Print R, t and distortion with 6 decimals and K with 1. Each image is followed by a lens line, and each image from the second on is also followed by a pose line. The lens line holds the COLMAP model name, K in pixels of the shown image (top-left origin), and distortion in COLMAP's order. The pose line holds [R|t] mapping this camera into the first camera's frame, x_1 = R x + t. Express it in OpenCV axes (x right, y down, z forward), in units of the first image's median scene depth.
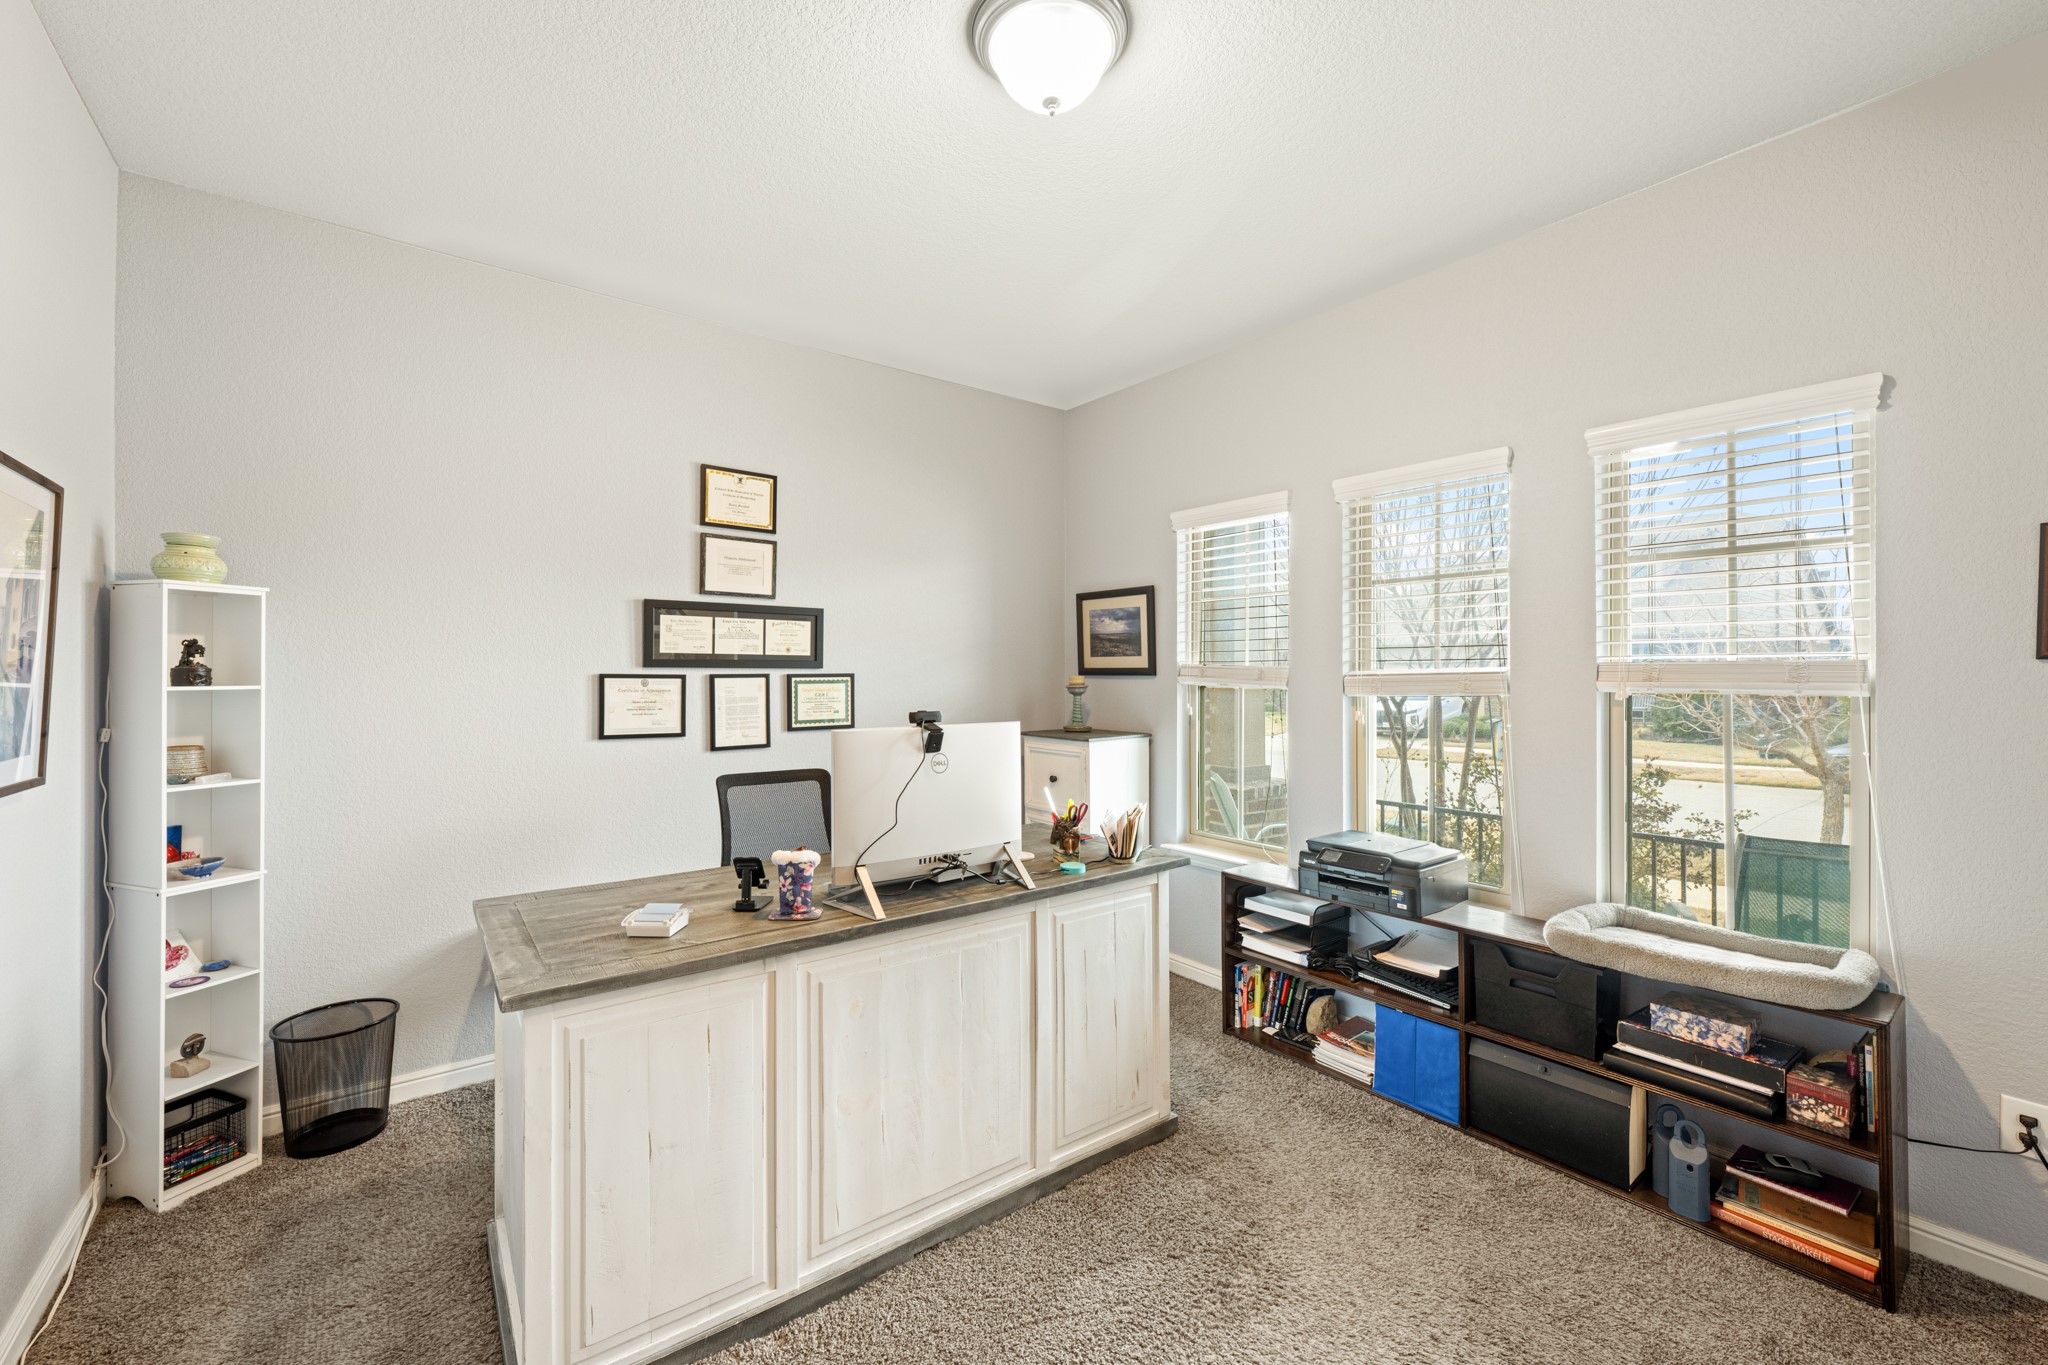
lens RADIAL K [[824.6, 0, 1023.5], [0, 824.6, 678.3], [0, 0, 1]] dist [-0.001517, -0.000338]
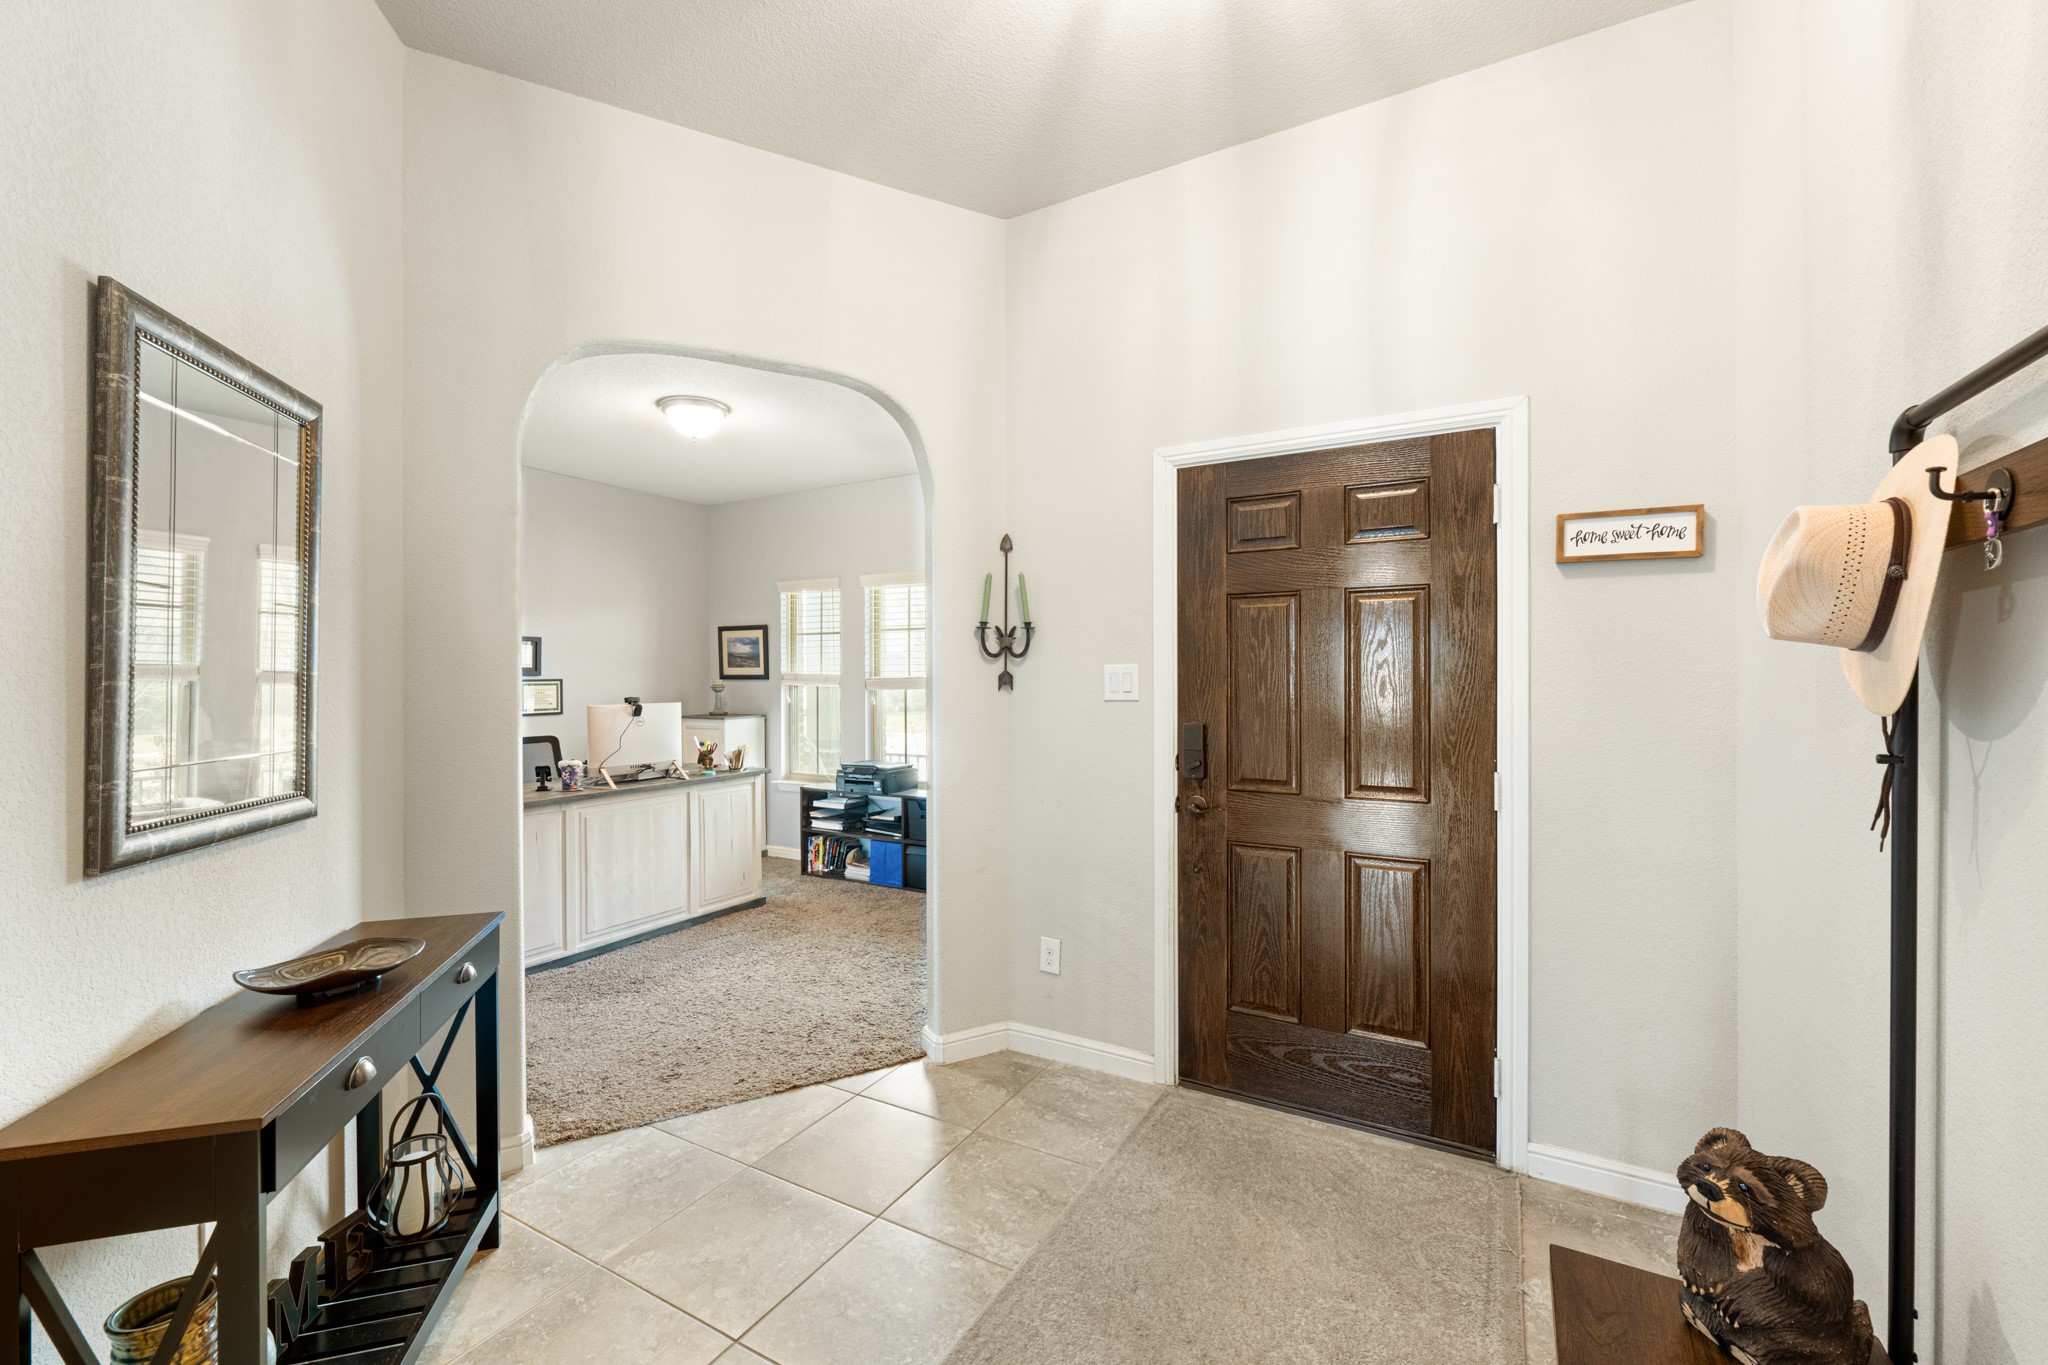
lens RADIAL K [[824.6, 0, 1032.1], [0, 824.6, 682.3], [0, 0, 1]] dist [-0.001517, -0.000338]
pose [[0.918377, -0.004332, 0.395683, -0.010536], [0.003776, 0.999990, 0.002183, 0.000961], [-0.395689, -0.000511, 0.918384, -0.949137]]
